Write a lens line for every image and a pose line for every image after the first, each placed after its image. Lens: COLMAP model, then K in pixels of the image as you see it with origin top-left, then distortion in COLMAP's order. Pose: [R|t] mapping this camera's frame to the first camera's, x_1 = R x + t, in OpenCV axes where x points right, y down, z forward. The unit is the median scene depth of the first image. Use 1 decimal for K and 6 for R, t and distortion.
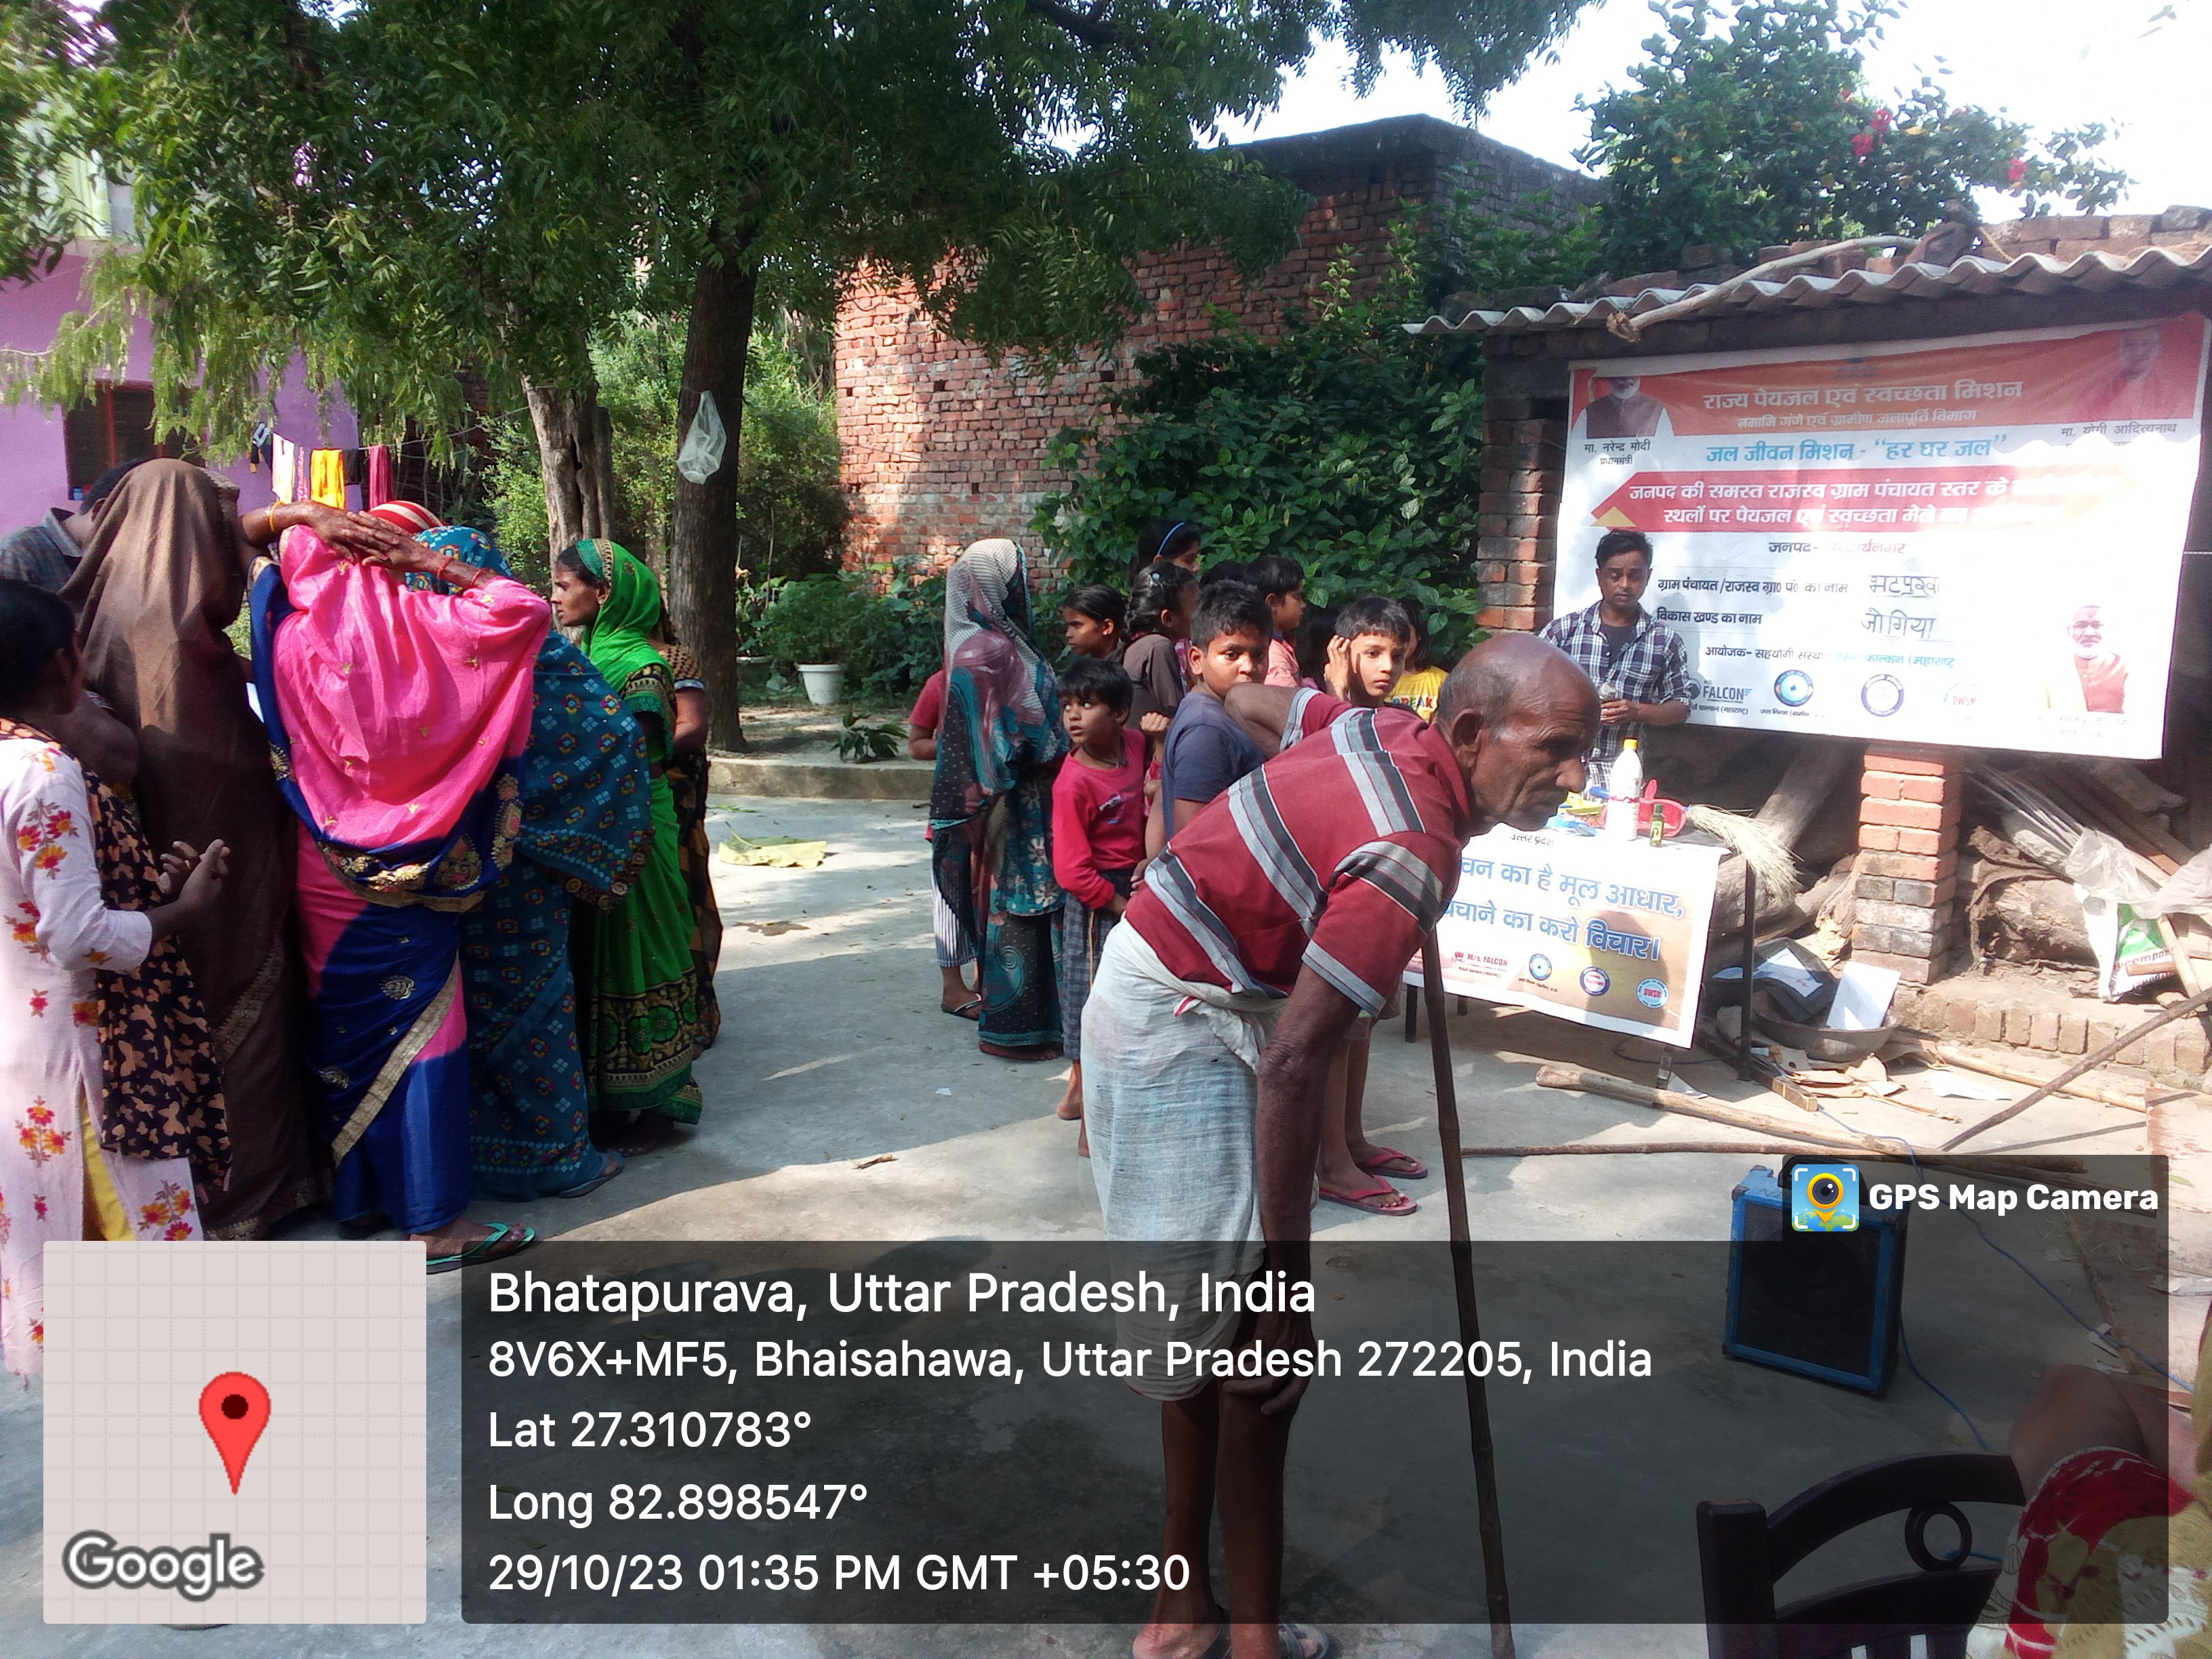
lens RADIAL K [[1828.2, 0, 1096.9], [0, 1828.2, 838.5], [0, 0, 1]] dist [0.087634, -0.137449]
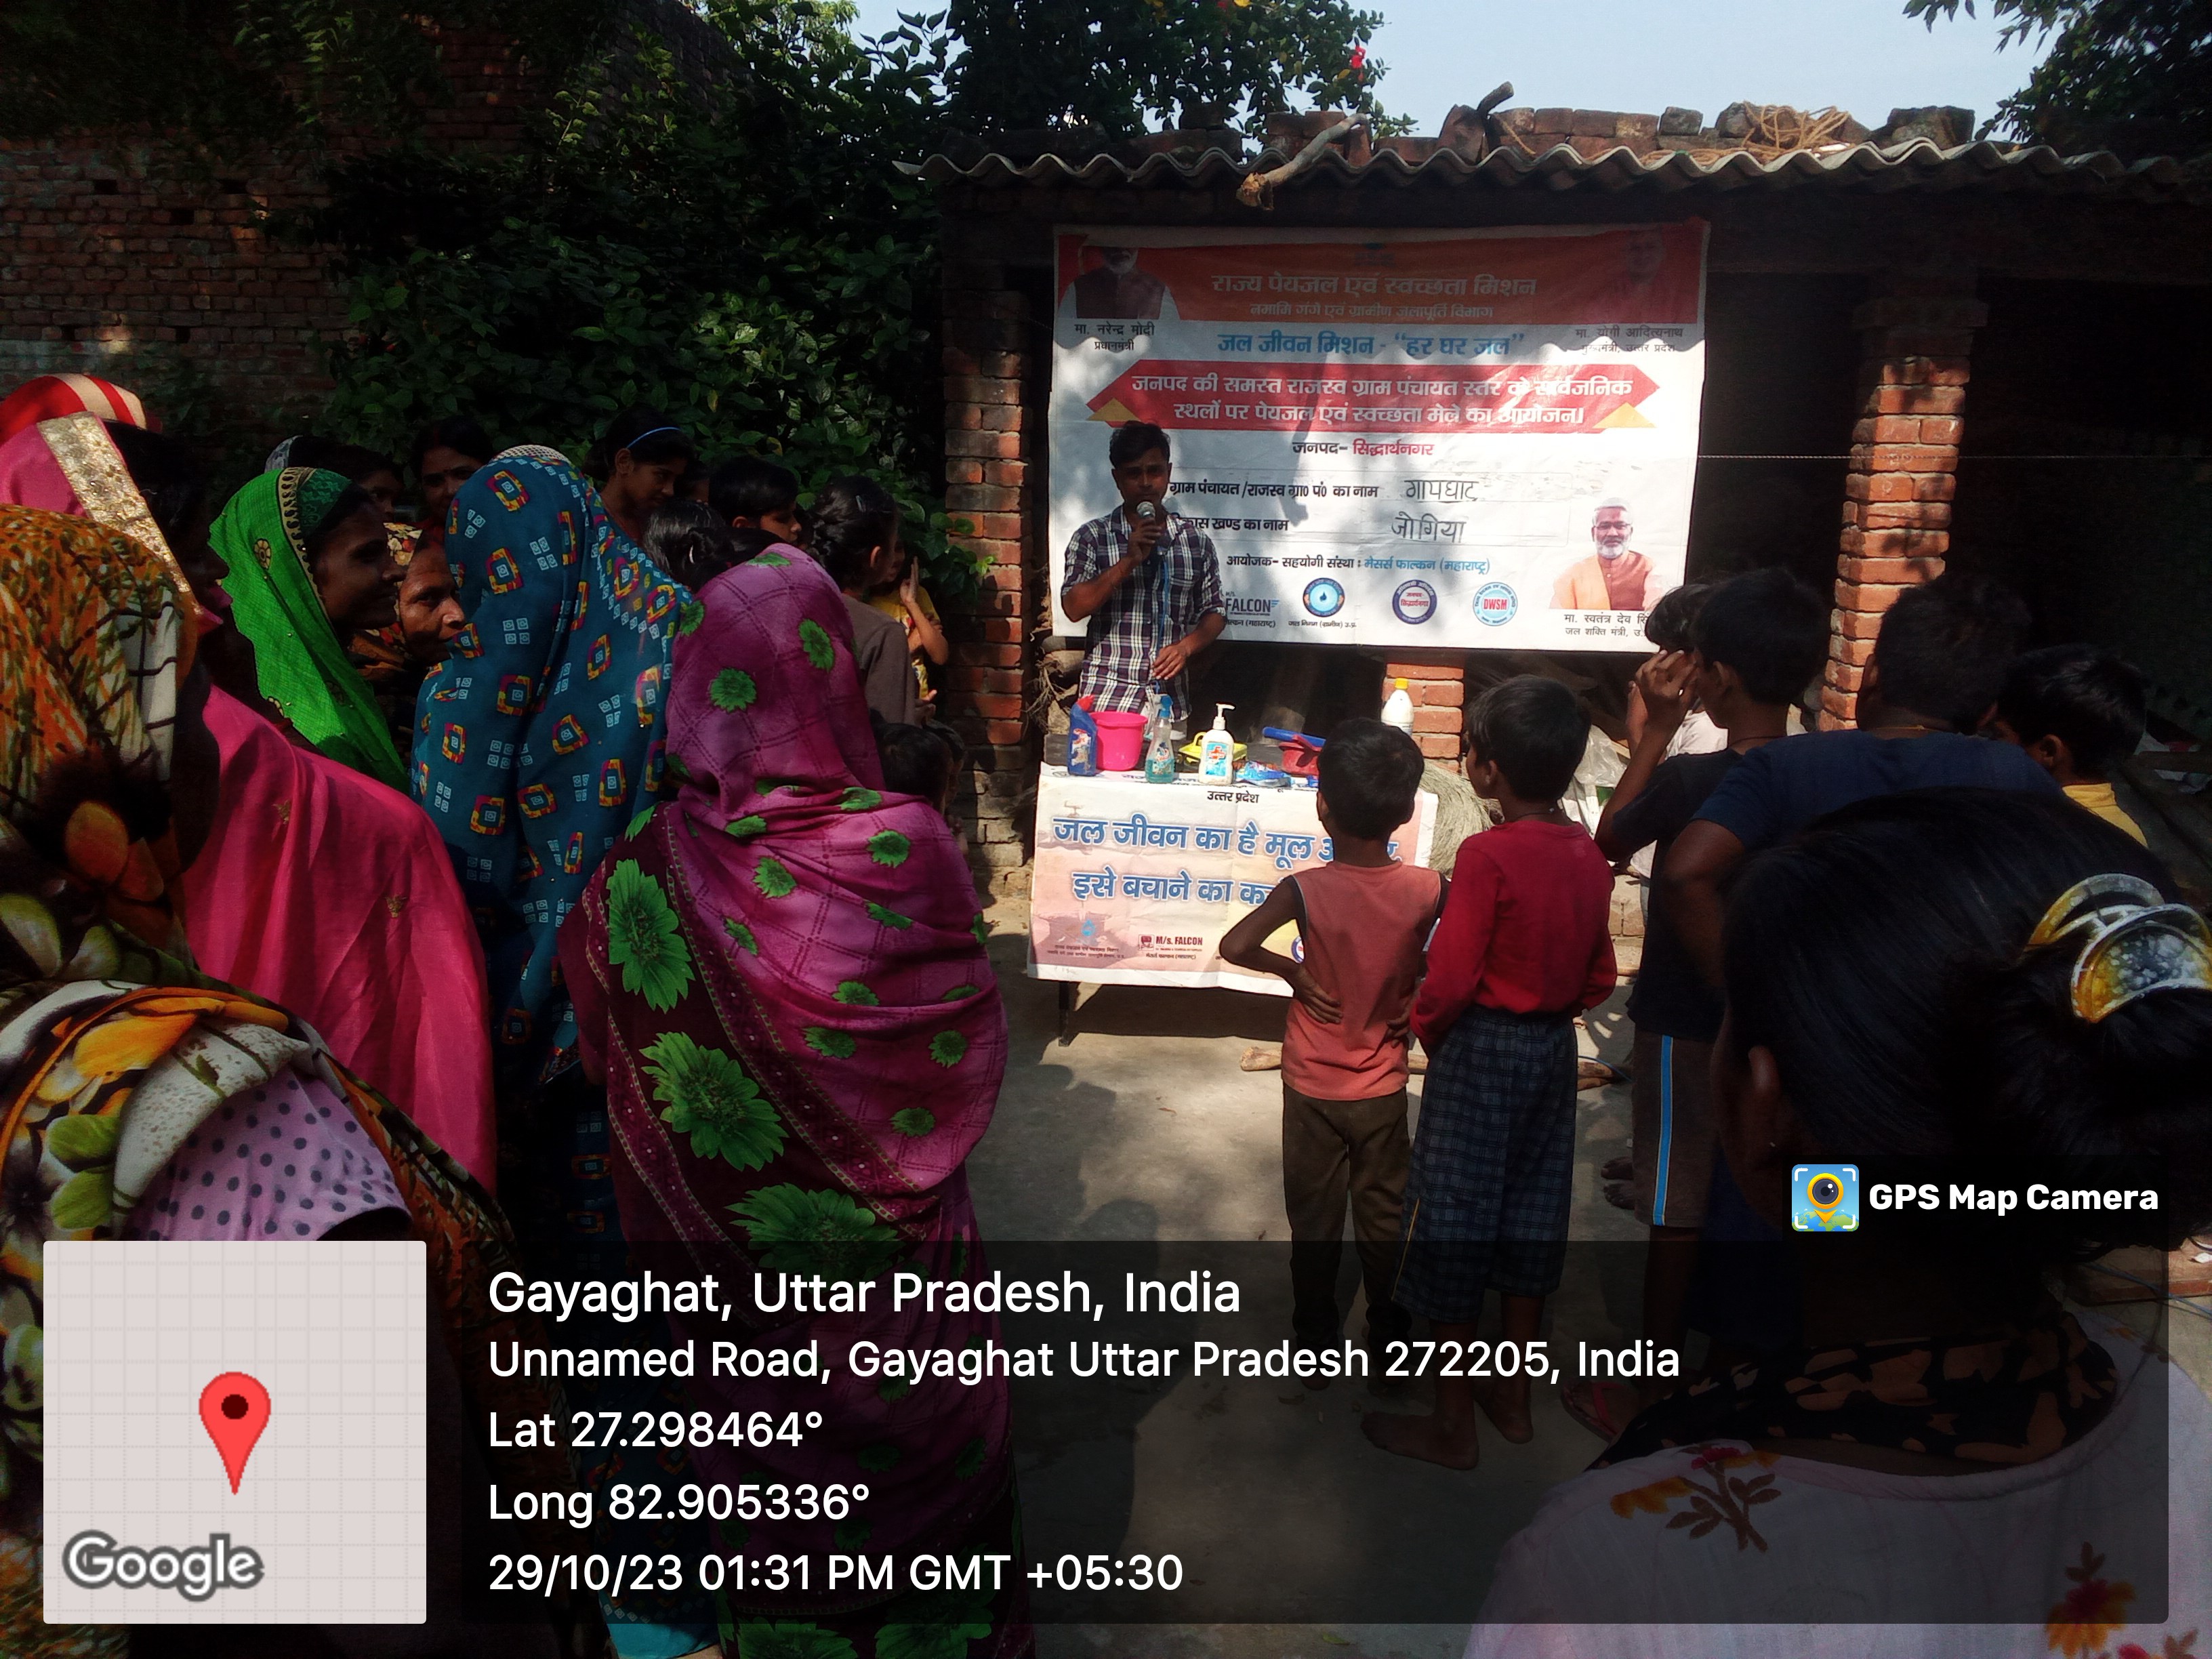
lens RADIAL K [[1828.2, 0, 1128.9], [0, 1828.2, 834.4], [0, 0, 1]] dist [0.087634, -0.137449]
pose [[0.807959, -0.126833, 0.575427, -0.264106], [0.084758, 0.991420, 0.099515, -0.063630], [-0.583111, -0.031632, 0.811776, 0.291917]]
